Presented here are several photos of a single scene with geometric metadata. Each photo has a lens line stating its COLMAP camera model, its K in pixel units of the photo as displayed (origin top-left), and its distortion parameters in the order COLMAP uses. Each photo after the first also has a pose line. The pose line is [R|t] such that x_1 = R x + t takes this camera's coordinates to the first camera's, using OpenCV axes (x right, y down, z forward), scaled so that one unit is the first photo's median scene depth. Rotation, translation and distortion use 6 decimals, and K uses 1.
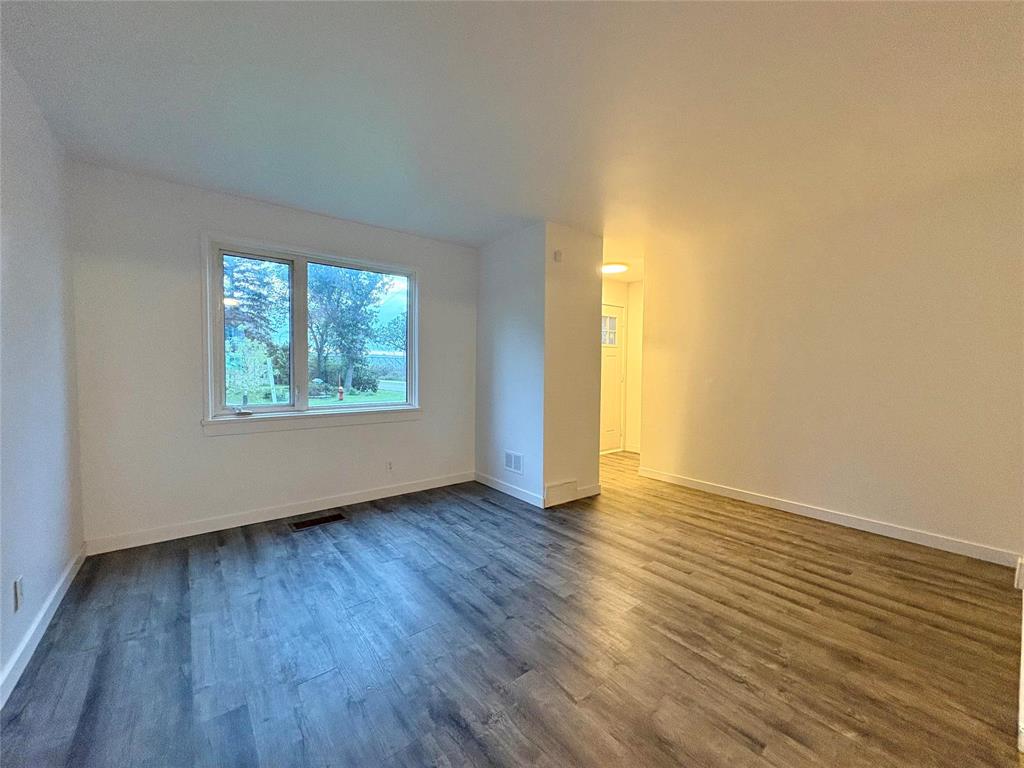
lens RADIAL K [[406.1, 0, 513.6], [0, 406.1, 381.2], [0, 0, 1]] dist [-0.000969, 0.000102]
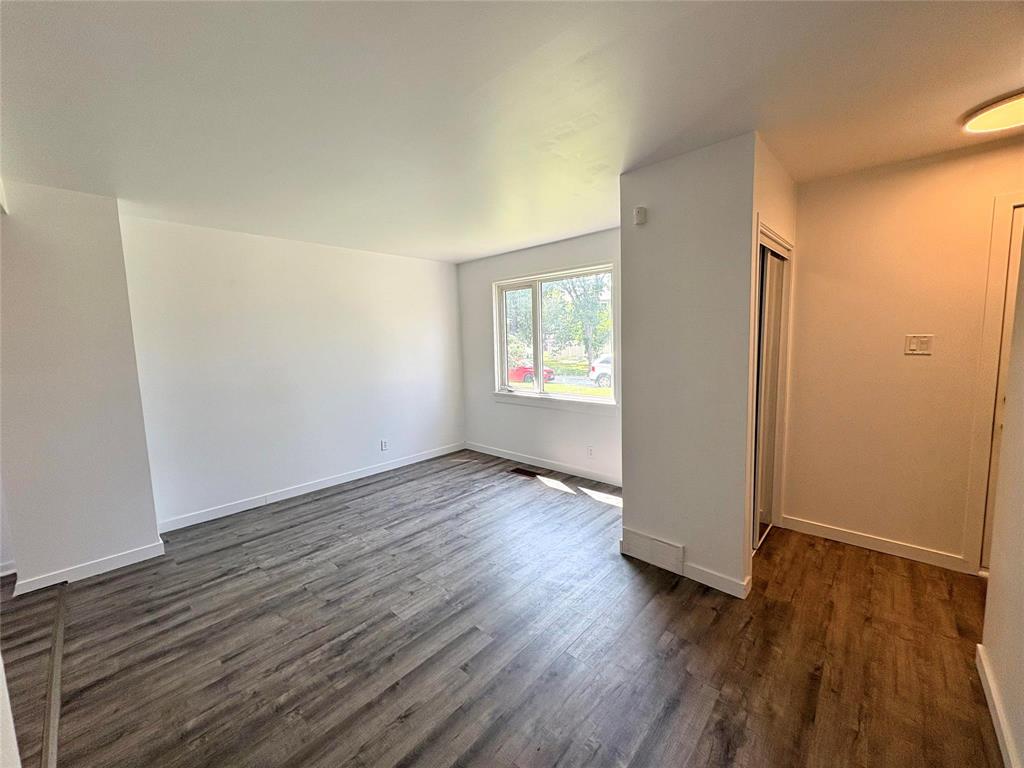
lens RADIAL K [[406.1, 0, 513.6], [0, 406.1, 381.2], [0, 0, 1]] dist [-0.000969, 0.000102]
pose [[0.151916, 0.090333, -0.984257, 1.193979], [-0.005582, 0.995877, 0.090538, -0.133064], [0.988378, -0.008260, 0.151793, 1.027887]]
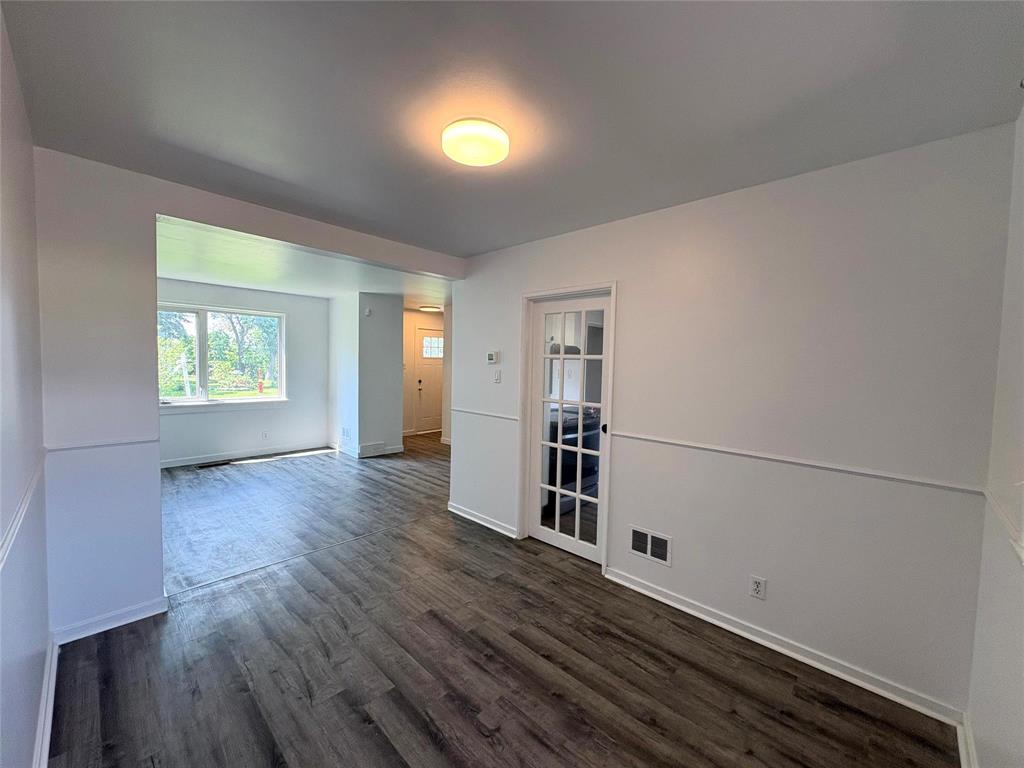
lens RADIAL K [[406.1, 0, 513.6], [0, 406.1, 381.2], [0, 0, 1]] dist [-0.000969, 0.000102]
pose [[0.989816, 0.009741, 0.142020, 0.724588], [-0.011950, 0.999820, 0.014709, -0.071365], [-0.141851, -0.016256, 0.989755, -1.203940]]
